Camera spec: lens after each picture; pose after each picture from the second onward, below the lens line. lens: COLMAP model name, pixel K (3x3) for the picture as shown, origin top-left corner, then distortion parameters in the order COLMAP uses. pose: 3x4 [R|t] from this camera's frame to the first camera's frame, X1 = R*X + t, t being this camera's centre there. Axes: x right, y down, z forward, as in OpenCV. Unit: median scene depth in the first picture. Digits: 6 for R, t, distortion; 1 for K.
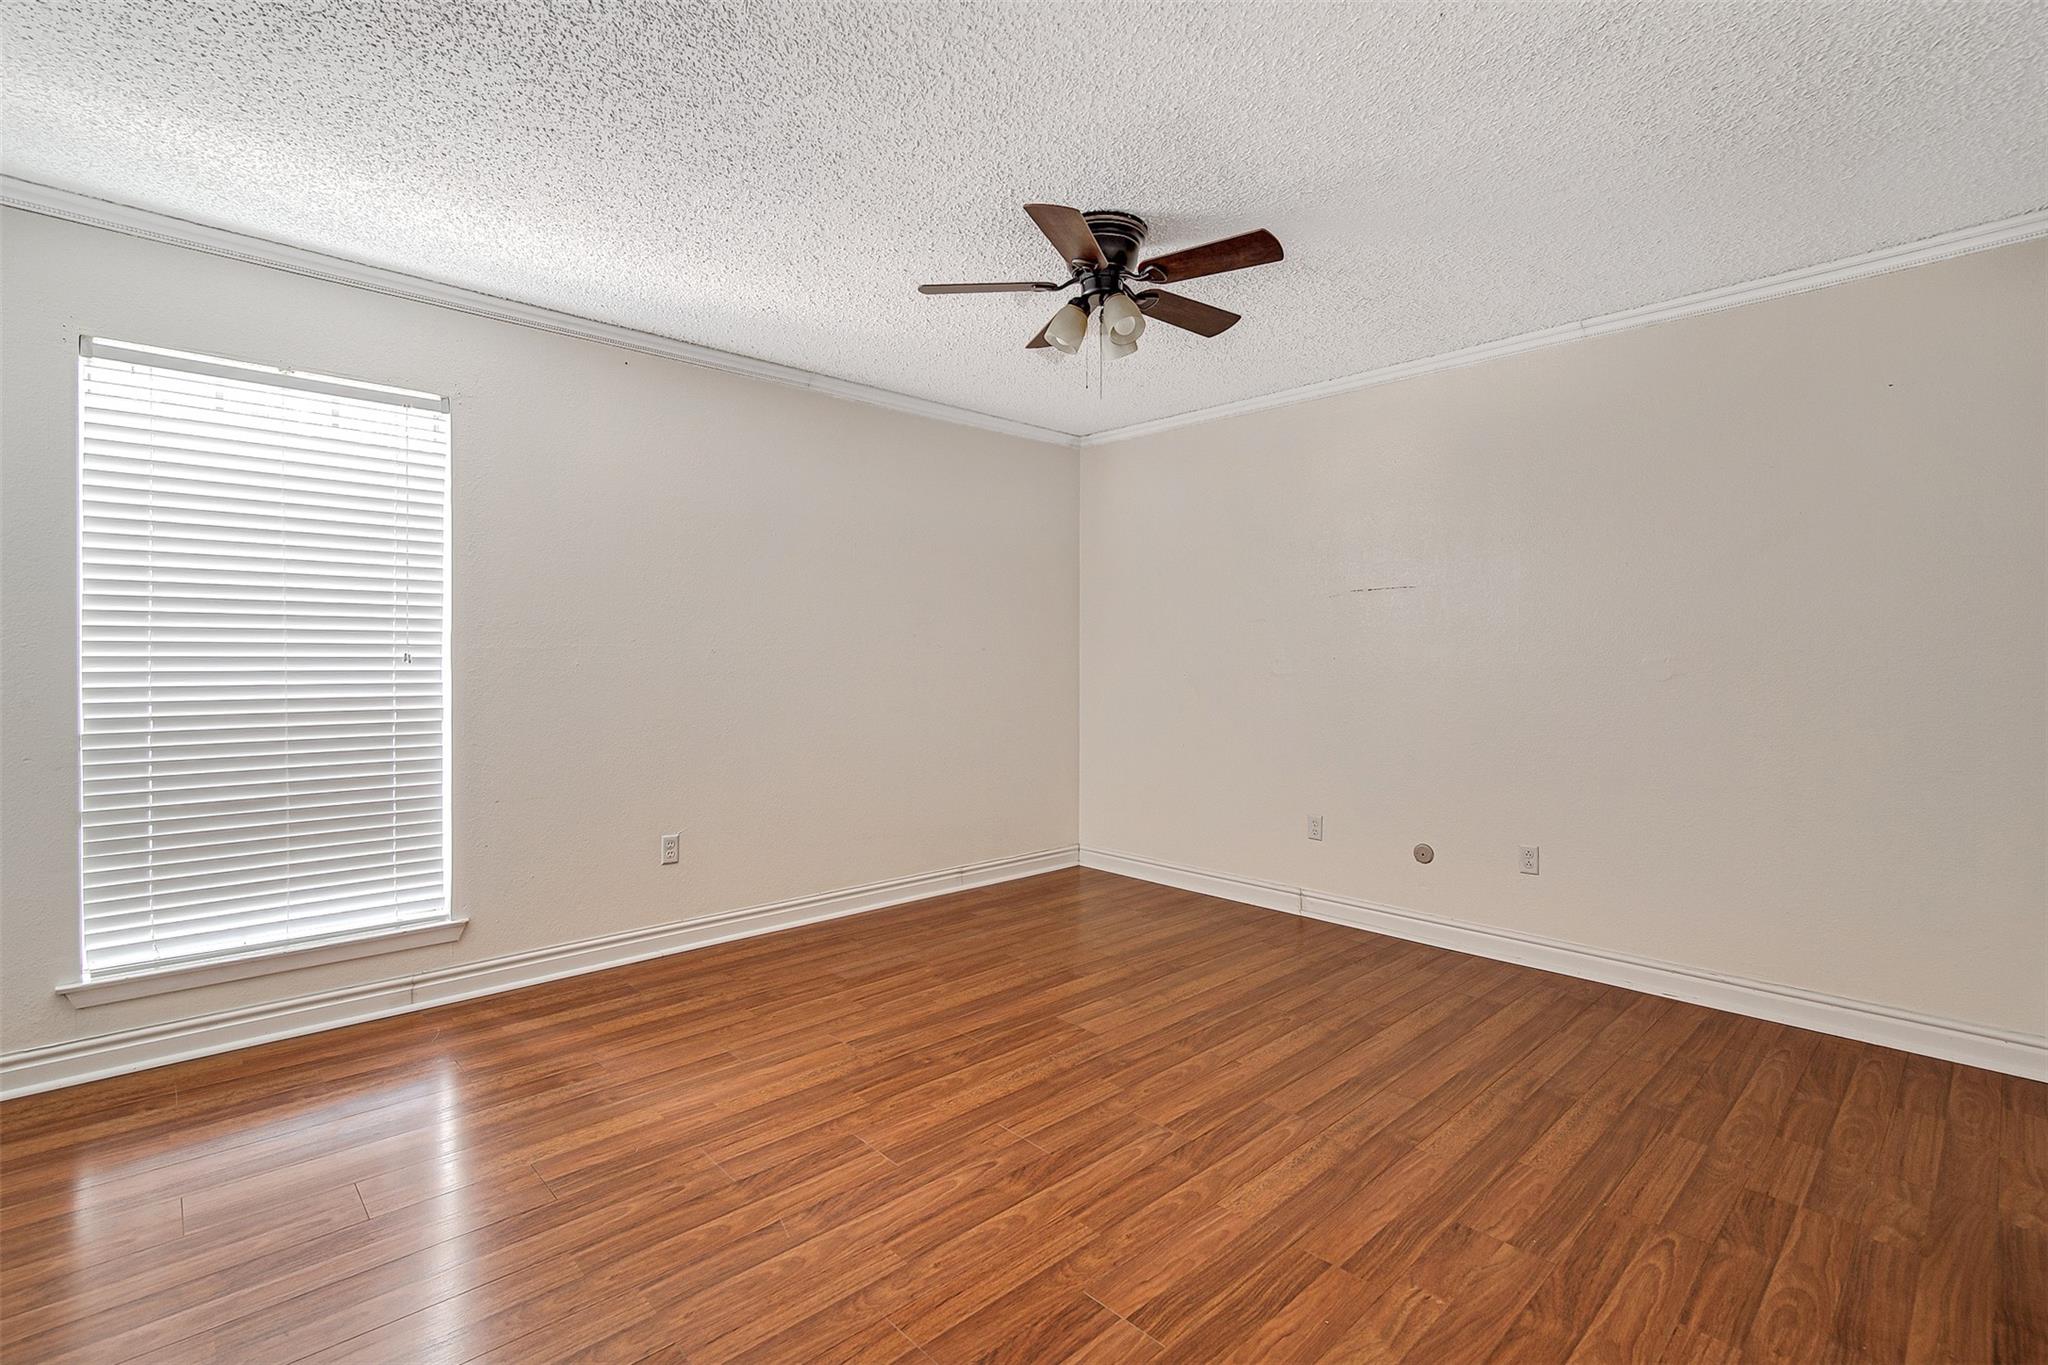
lens RADIAL K [[952.0, 0, 1023.8], [0, 952.0, 676.5], [0, 0, 1]] dist [-0.002139, 0.002697]
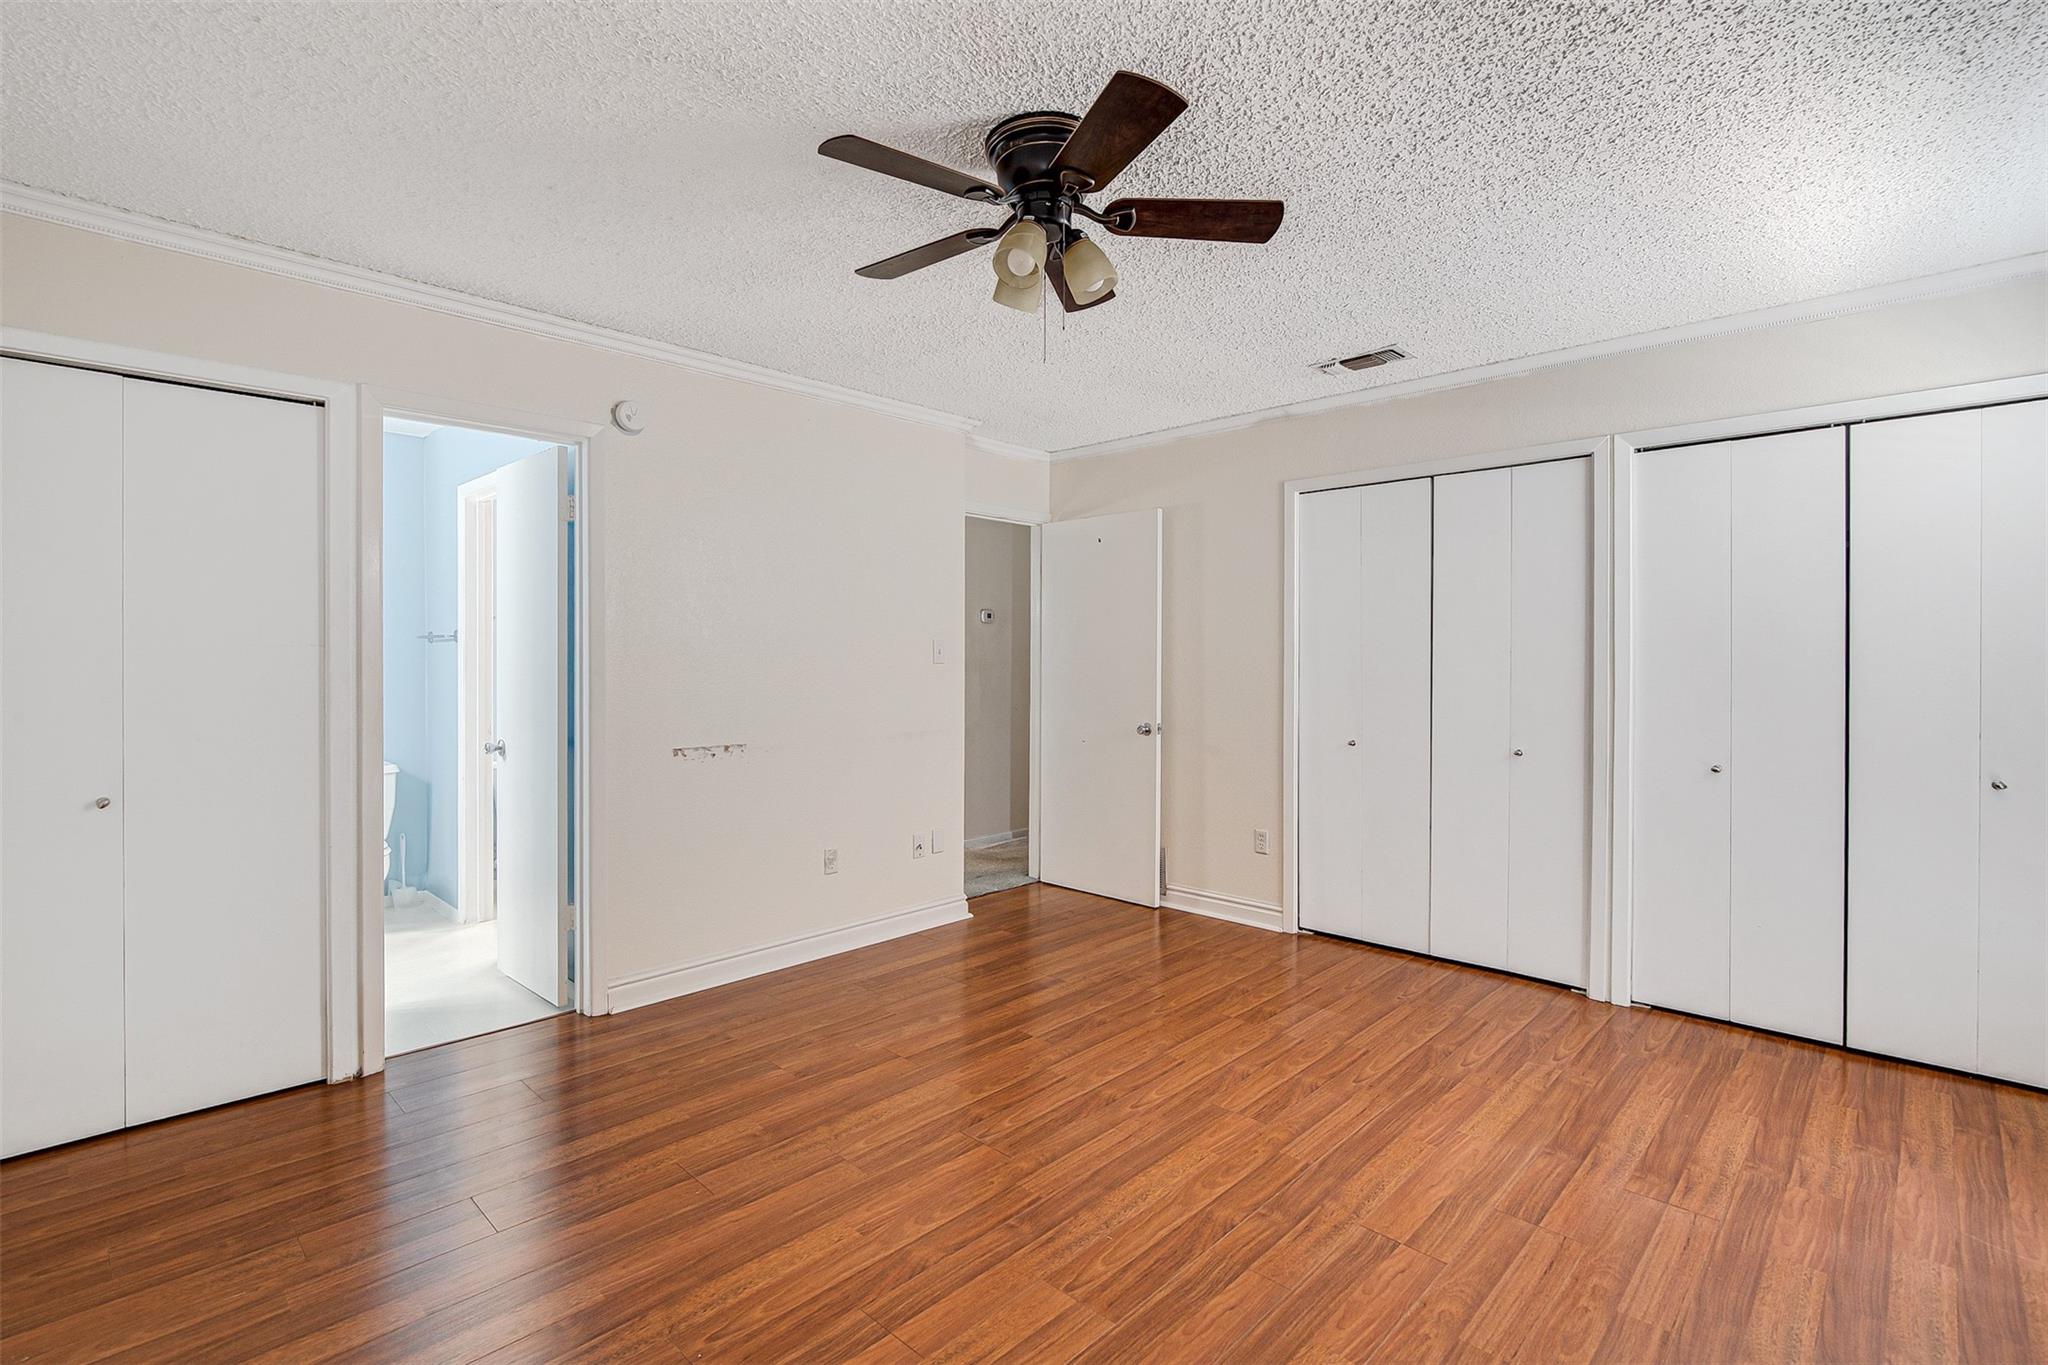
lens RADIAL K [[952.0, 0, 1023.9], [0, 952.0, 672.7], [0, 0, 1]] dist [-0.002139, 0.002697]
pose [[-0.998940, -0.003506, -0.045902, 0.150920], [-0.005003, 0.999458, 0.032526, -0.073510], [0.045764, 0.032721, -0.998416, 2.007029]]
